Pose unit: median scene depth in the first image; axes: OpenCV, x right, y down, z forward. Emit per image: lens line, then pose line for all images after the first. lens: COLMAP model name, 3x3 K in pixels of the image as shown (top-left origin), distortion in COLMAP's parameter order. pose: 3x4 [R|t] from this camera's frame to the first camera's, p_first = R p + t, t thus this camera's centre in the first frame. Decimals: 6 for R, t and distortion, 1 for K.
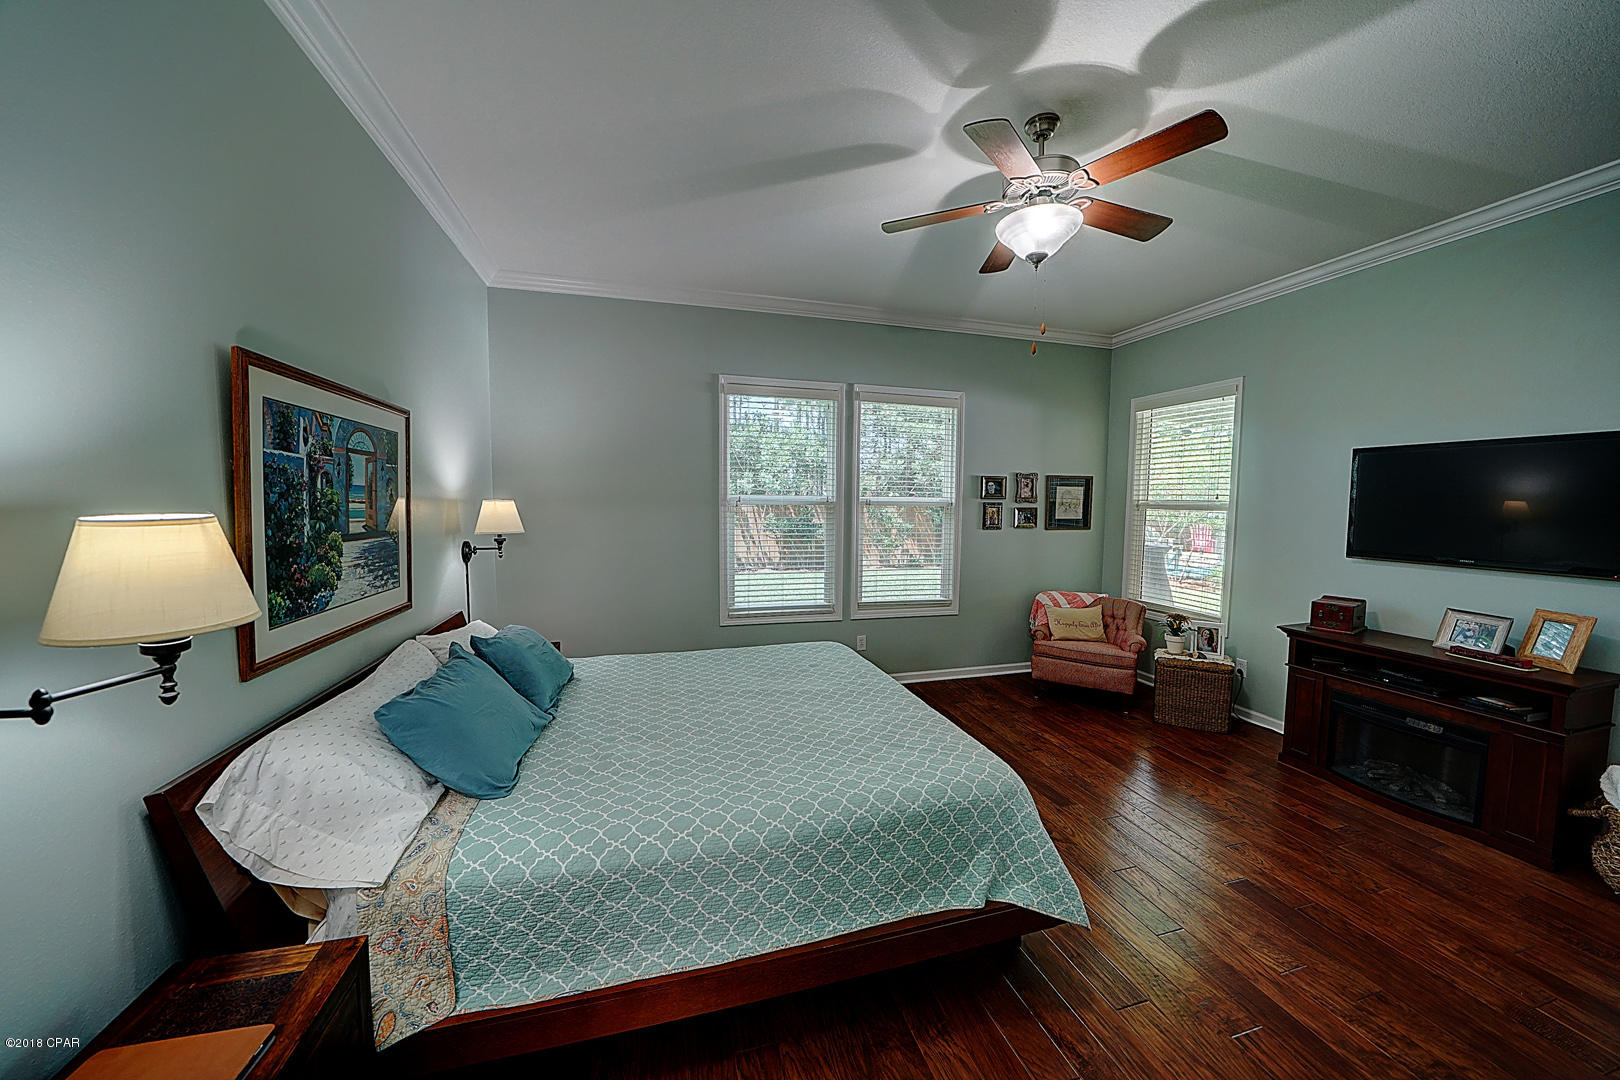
lens RADIAL K [[561.0, 0, 806.7], [0, 561.0, 536.8], [0, 0, 1]] dist [-0.024039, 0.001591]
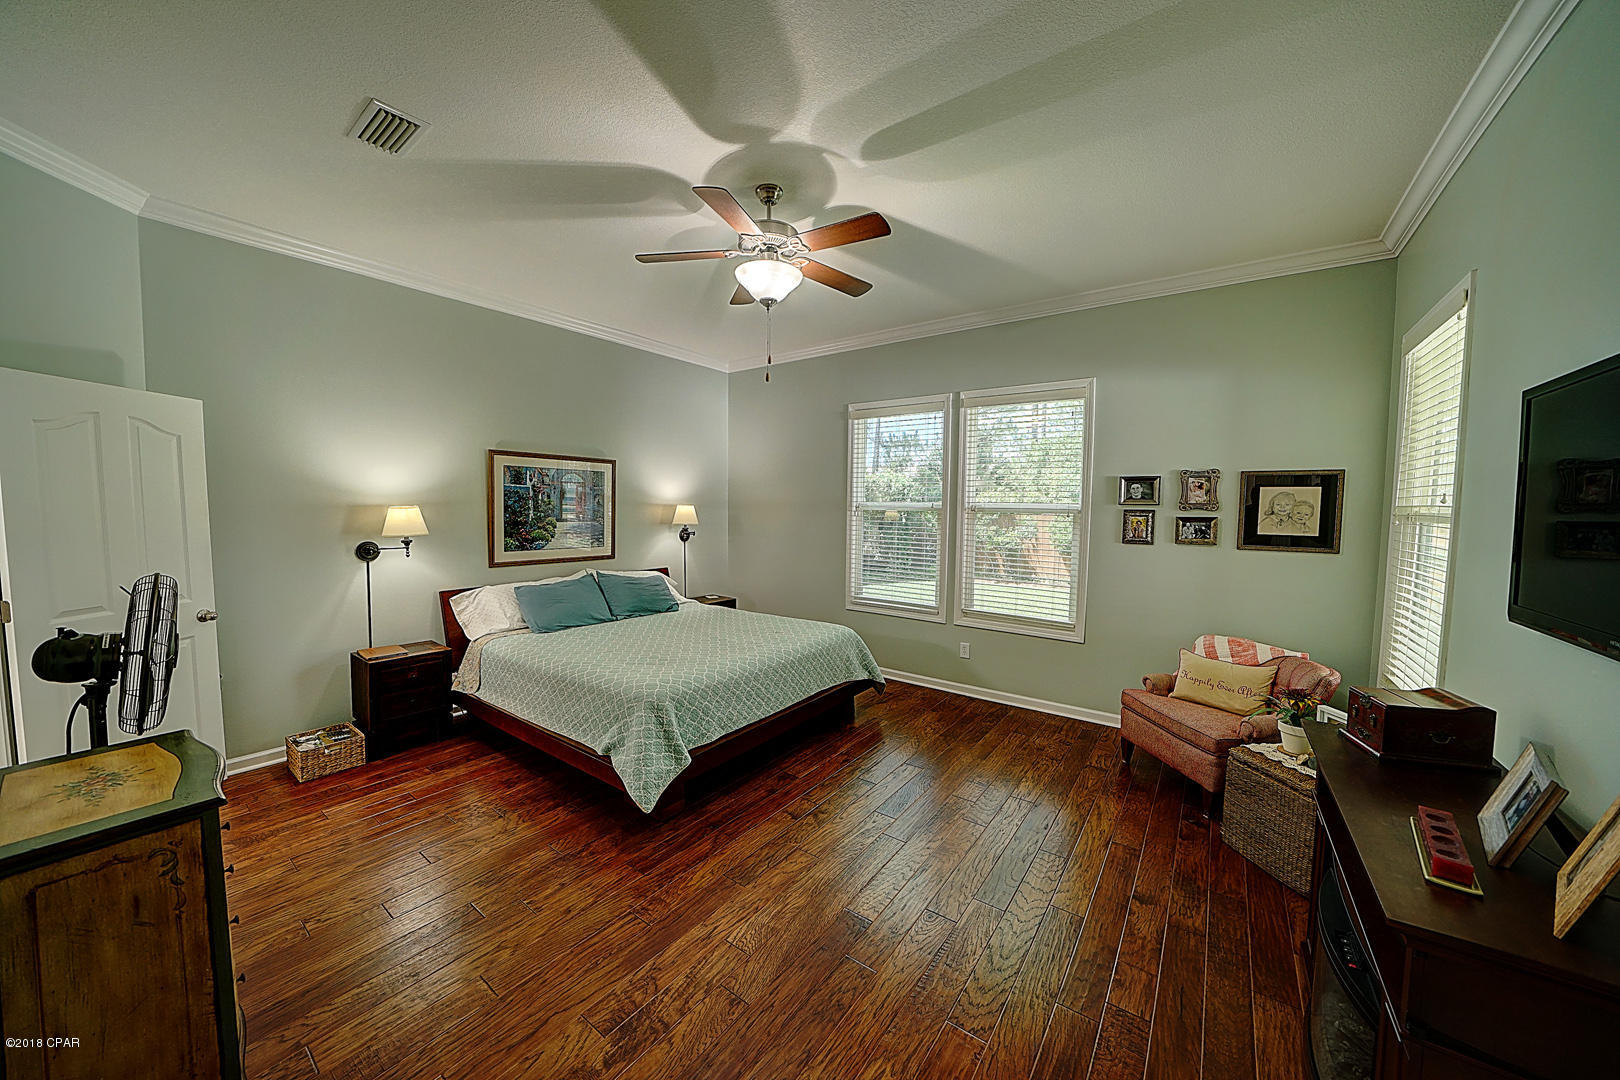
lens RADIAL K [[561.0, 0, 808.8], [0, 561.0, 537.5], [0, 0, 1]] dist [-0.024039, 0.001591]
pose [[0.614428, 0.041980, -0.787855, 0.681354], [-0.057547, 0.998308, 0.008314, -0.002396], [0.786871, 0.040231, 0.615804, 0.160393]]
